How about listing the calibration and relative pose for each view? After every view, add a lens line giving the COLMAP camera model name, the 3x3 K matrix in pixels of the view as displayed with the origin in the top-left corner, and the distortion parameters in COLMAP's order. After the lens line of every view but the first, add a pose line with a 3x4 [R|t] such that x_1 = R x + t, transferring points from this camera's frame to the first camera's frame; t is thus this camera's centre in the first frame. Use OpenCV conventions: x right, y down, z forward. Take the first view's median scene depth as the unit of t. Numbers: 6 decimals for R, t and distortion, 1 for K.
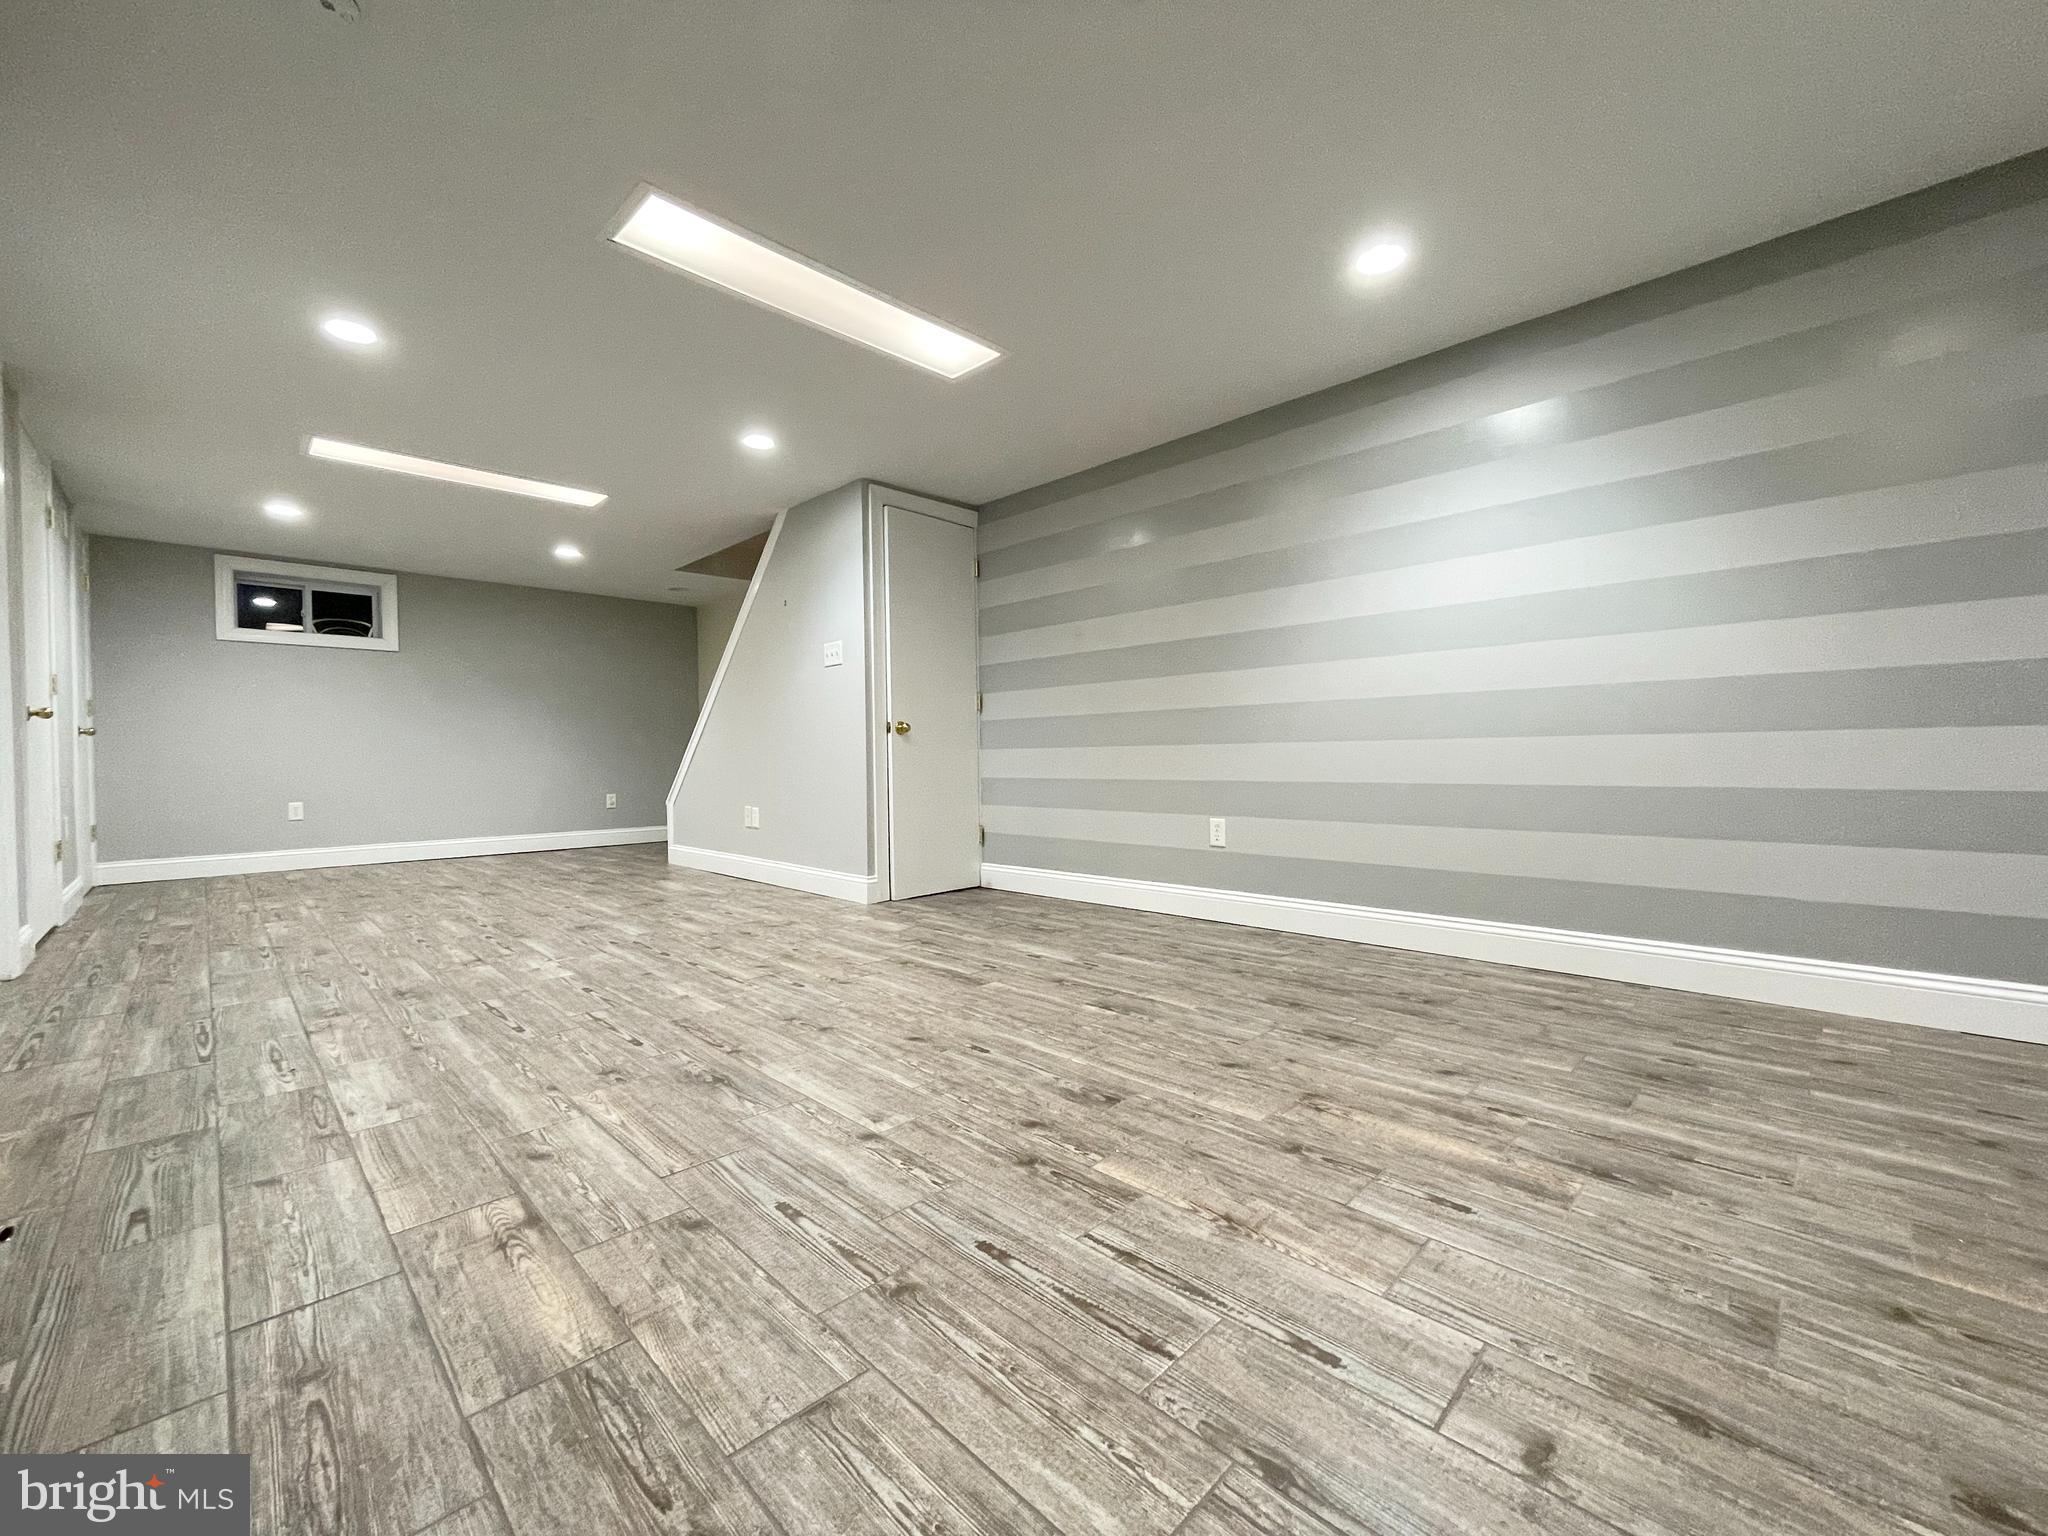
lens RADIAL K [[827.1, 0, 1027.5], [0, 827.1, 766.0], [0, 0, 1]] dist [-0.000347, -0.001012]
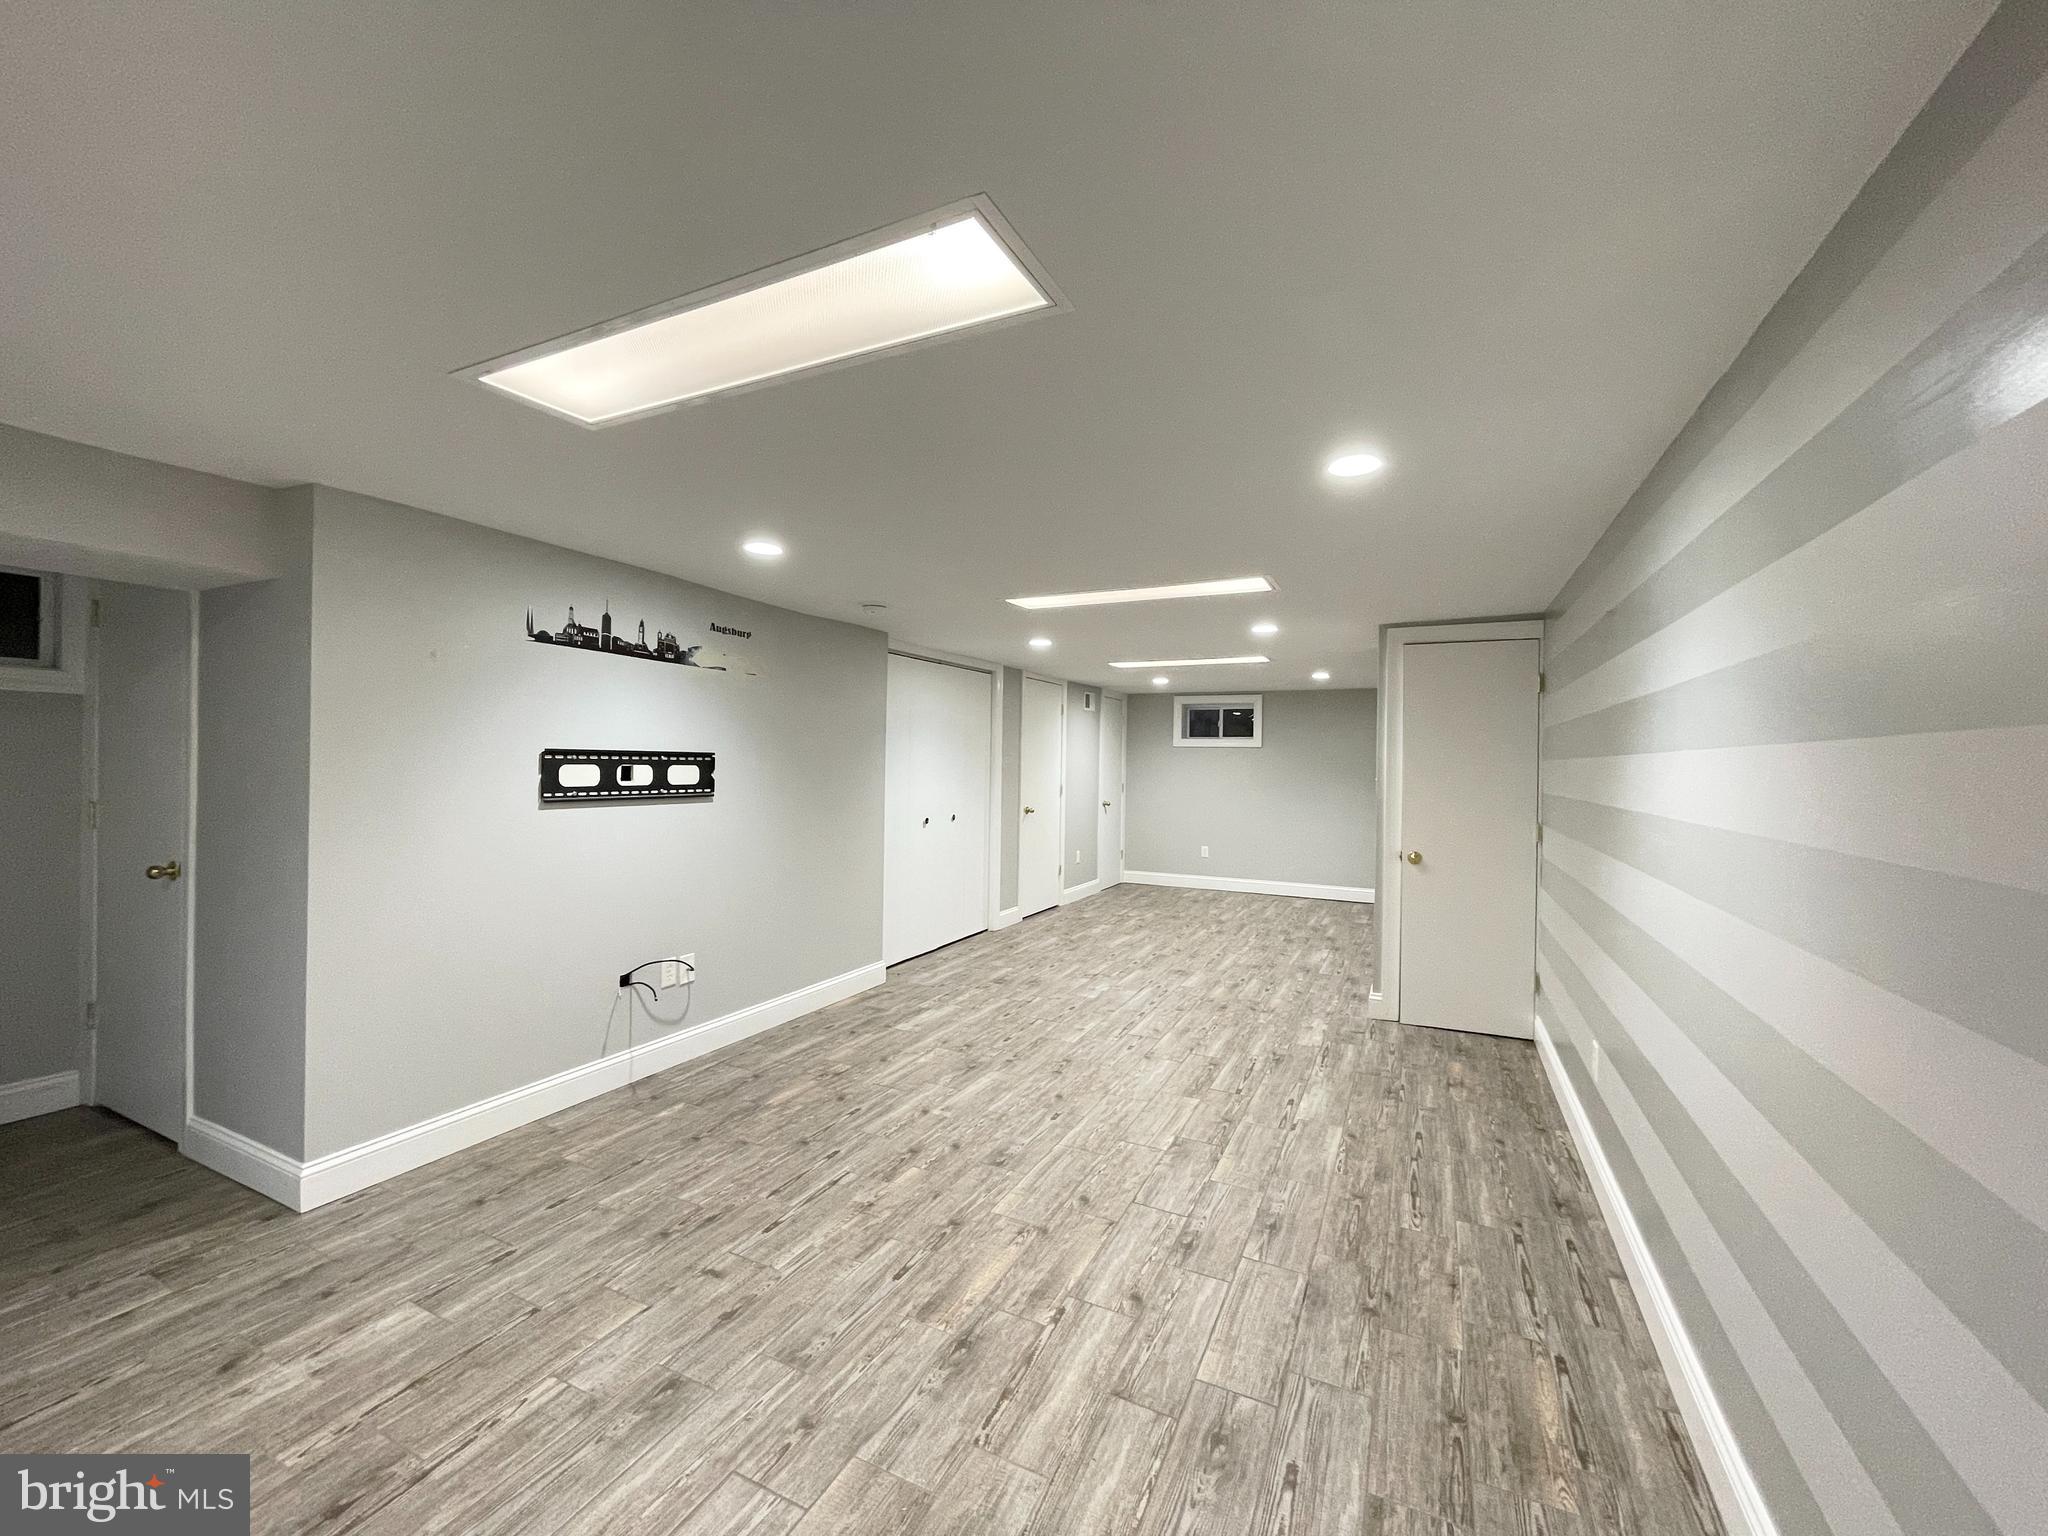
lens RADIAL K [[827.1, 0, 1027.9], [0, 827.1, 764.3], [0, 0, 1]] dist [-0.000347, -0.001012]
pose [[0.321903, 0.020341, -0.946554, 1.642432], [-0.029235, 0.999506, 0.011537, -0.395772], [0.946321, 0.023958, 0.322338, 0.522230]]
